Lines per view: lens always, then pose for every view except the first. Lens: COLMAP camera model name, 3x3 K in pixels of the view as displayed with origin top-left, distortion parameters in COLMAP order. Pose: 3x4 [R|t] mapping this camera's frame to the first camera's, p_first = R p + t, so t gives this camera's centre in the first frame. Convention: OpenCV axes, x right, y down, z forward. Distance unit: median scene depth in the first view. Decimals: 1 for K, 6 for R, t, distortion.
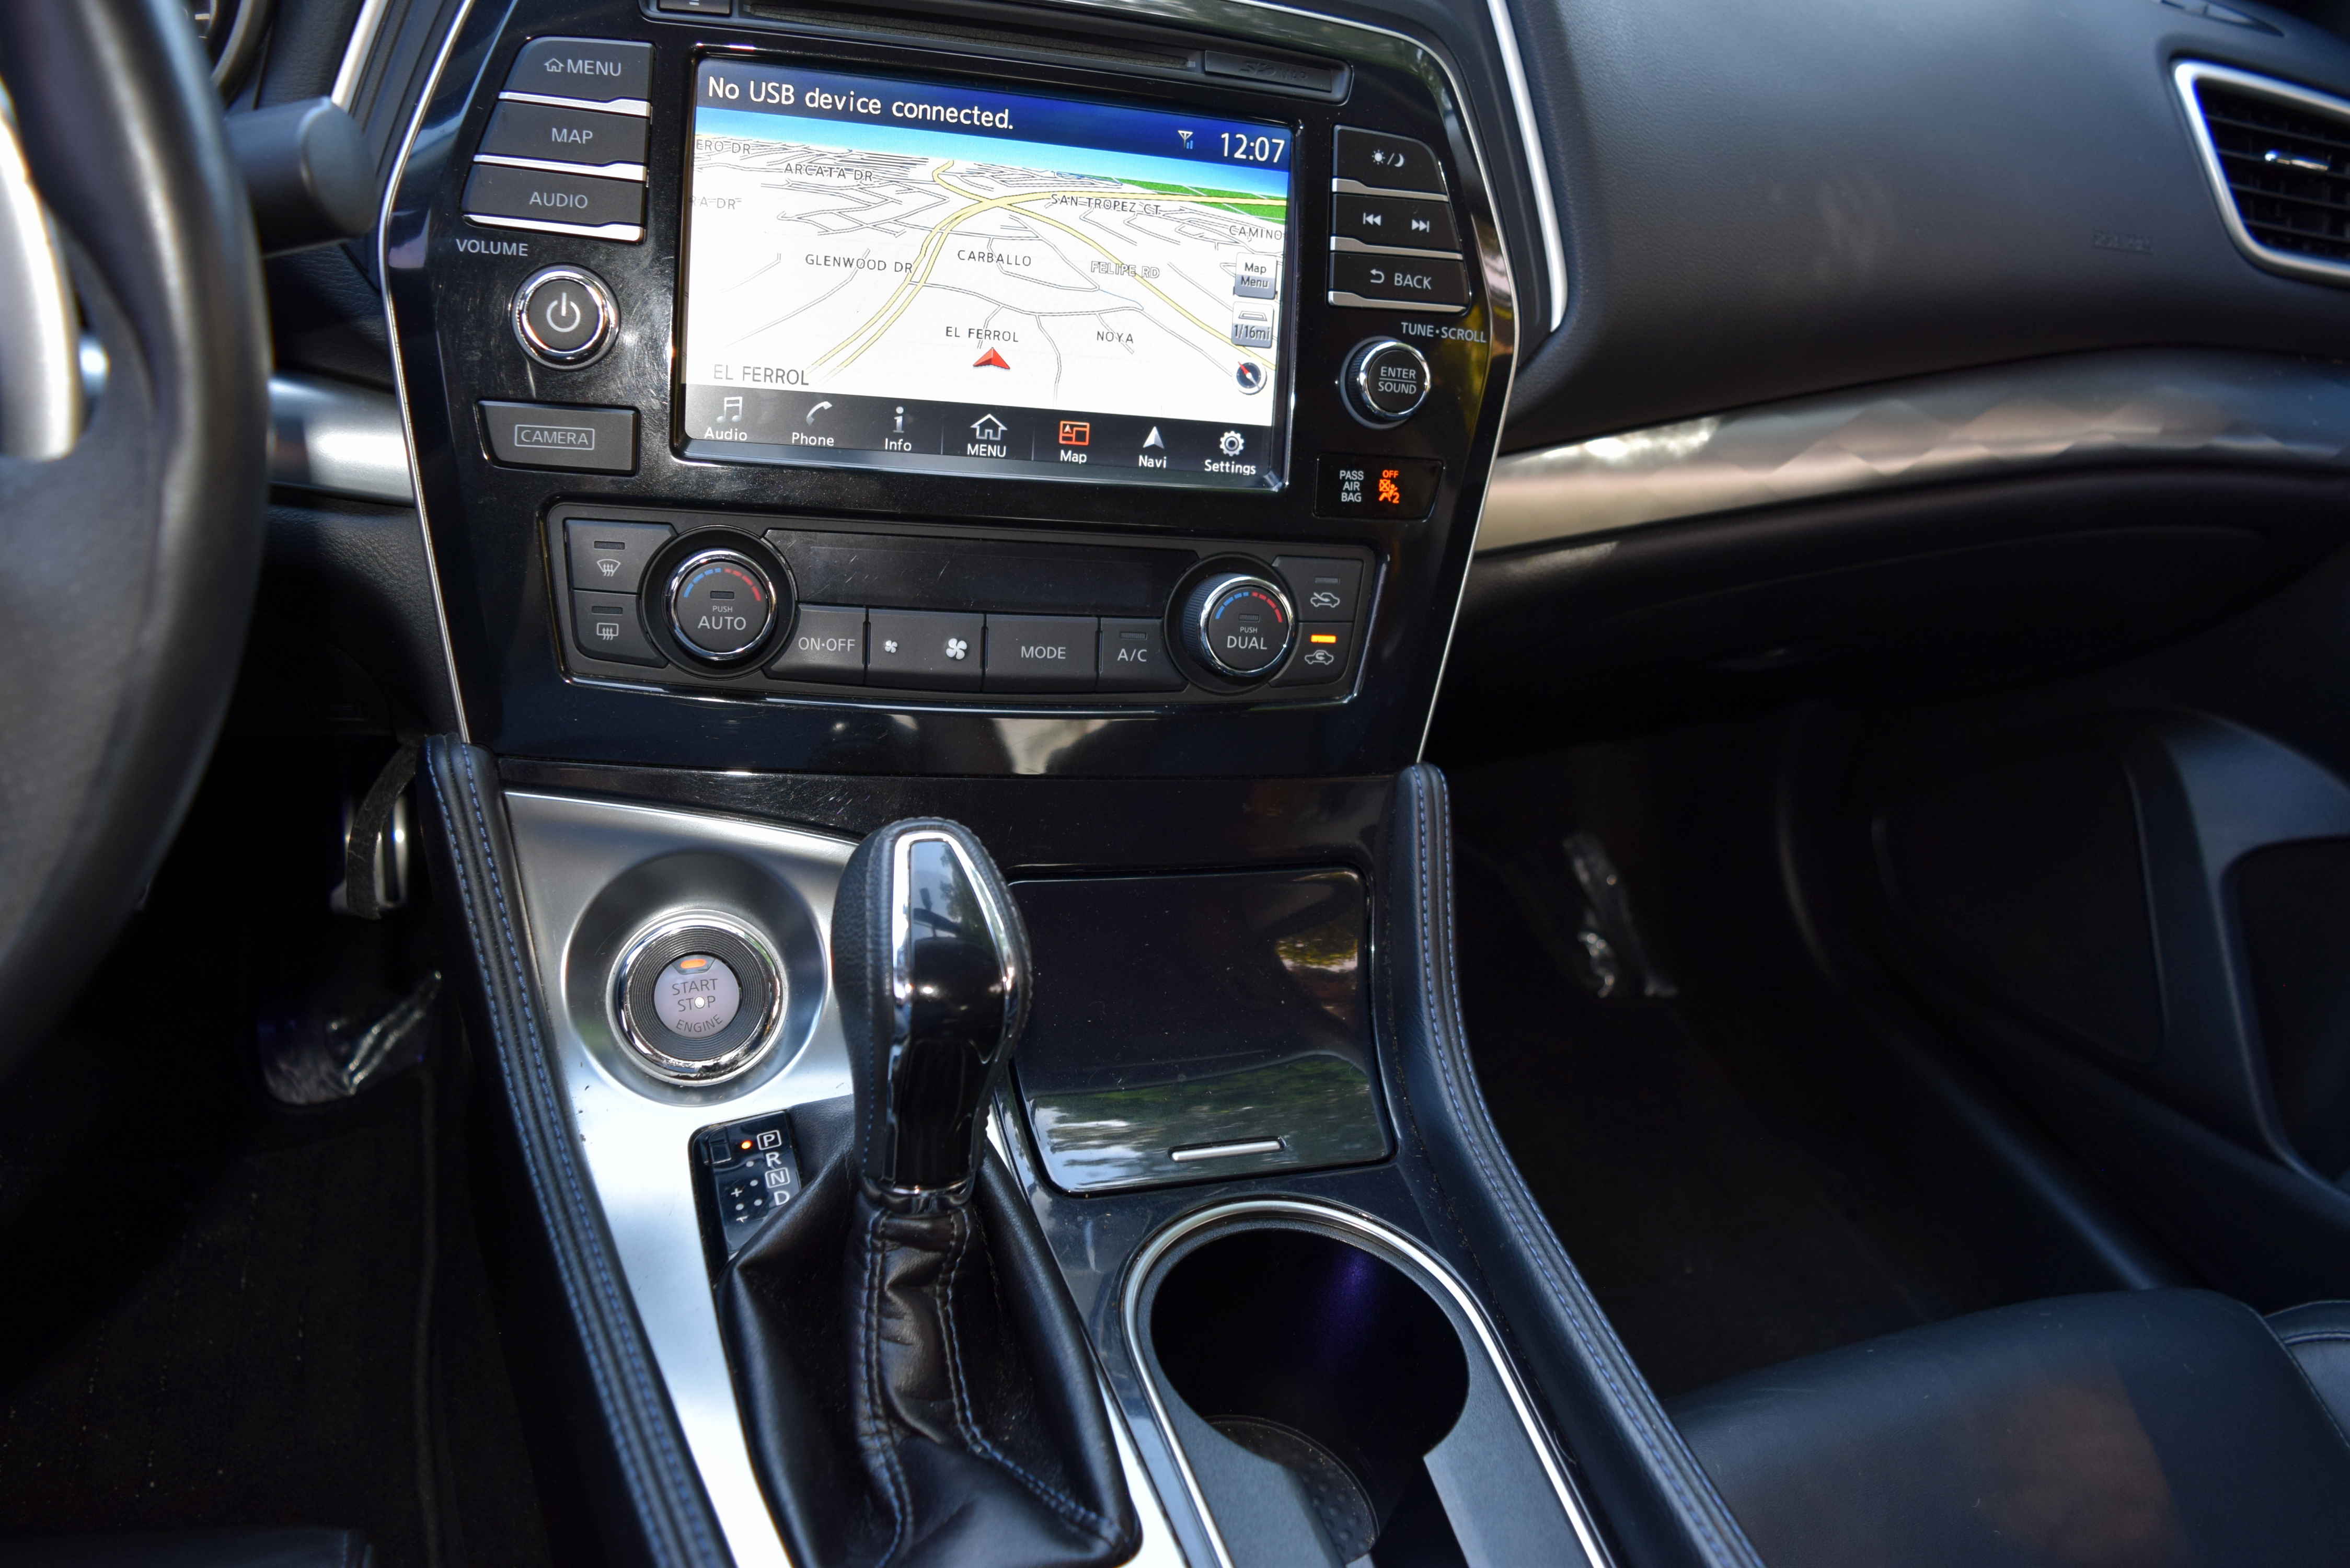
lens RADIAL K [[1809.6, 0, 1175.0], [0, 1809.6, 784.0], [0, 0, 1]] dist [-0.143245, 0.079124]
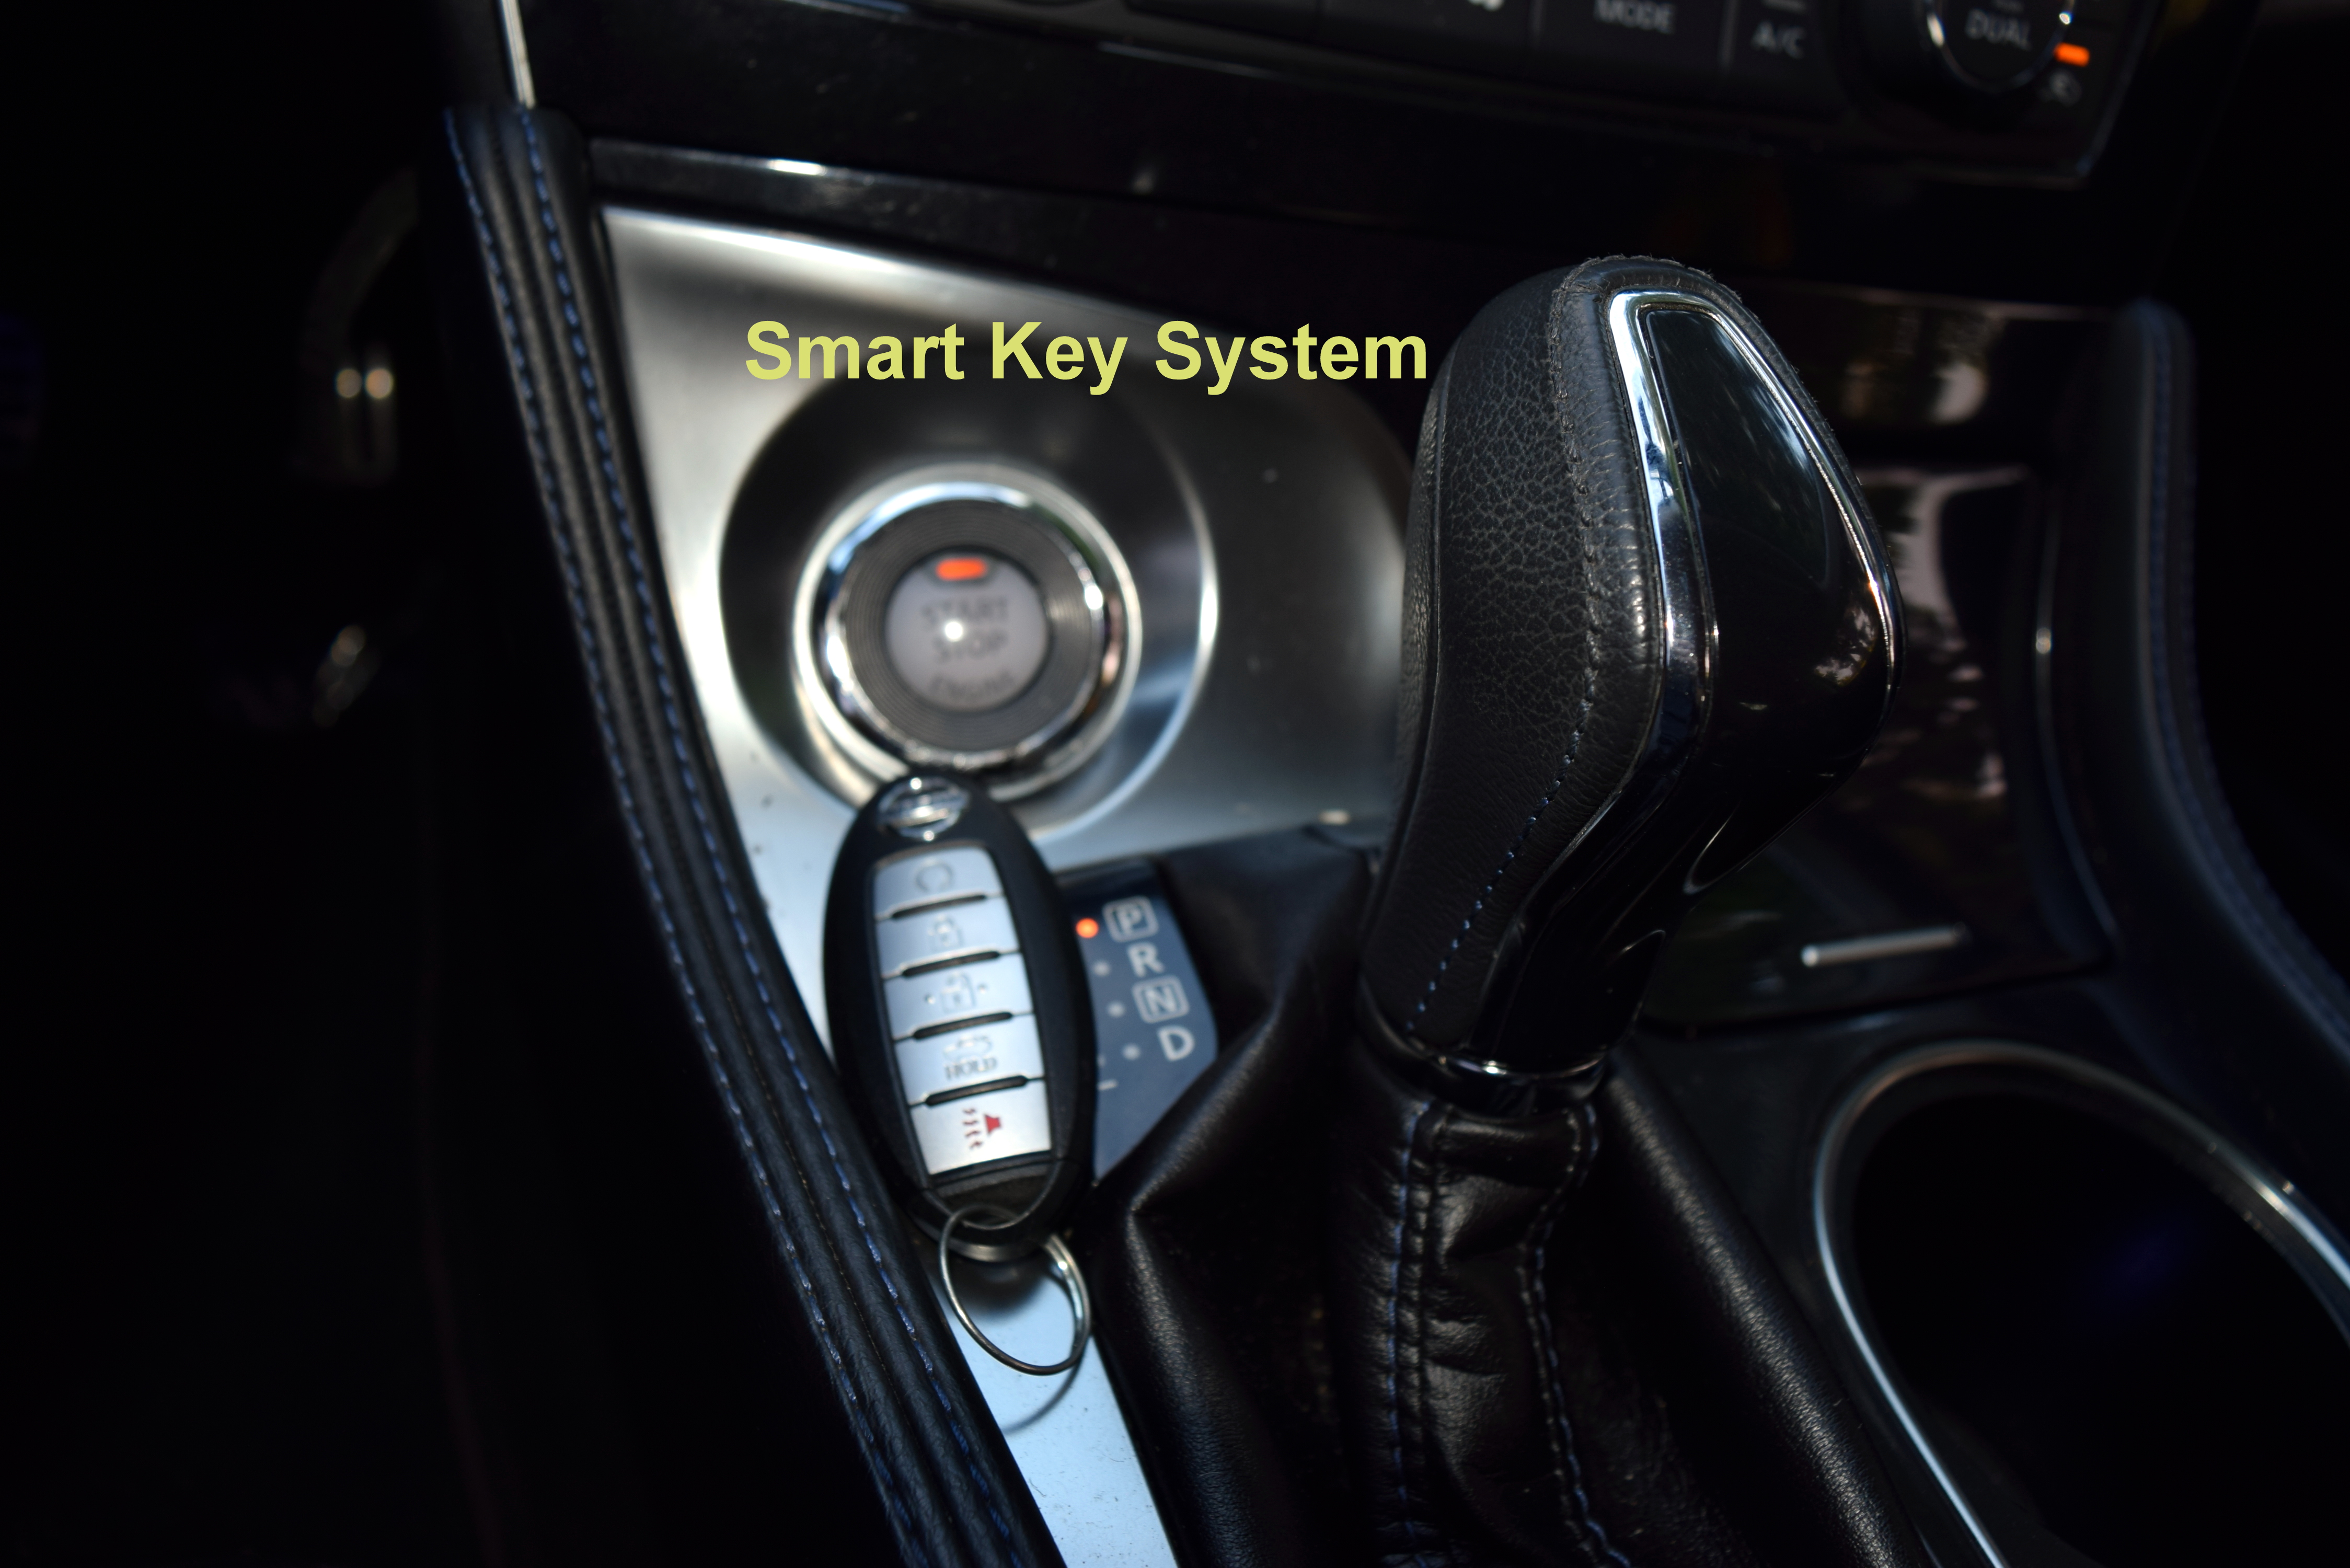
lens RADIAL K [[1809.6, 0, 1175.0], [0, 1809.6, 784.0], [0, 0, 1]] dist [-0.143245, 0.079124]
pose [[0.998567, 0.047967, 0.023749, -0.224897], [-0.051854, 0.976948, 0.207082, 0.051721], [-0.013268, -0.208017, 0.978035, 0.490259]]
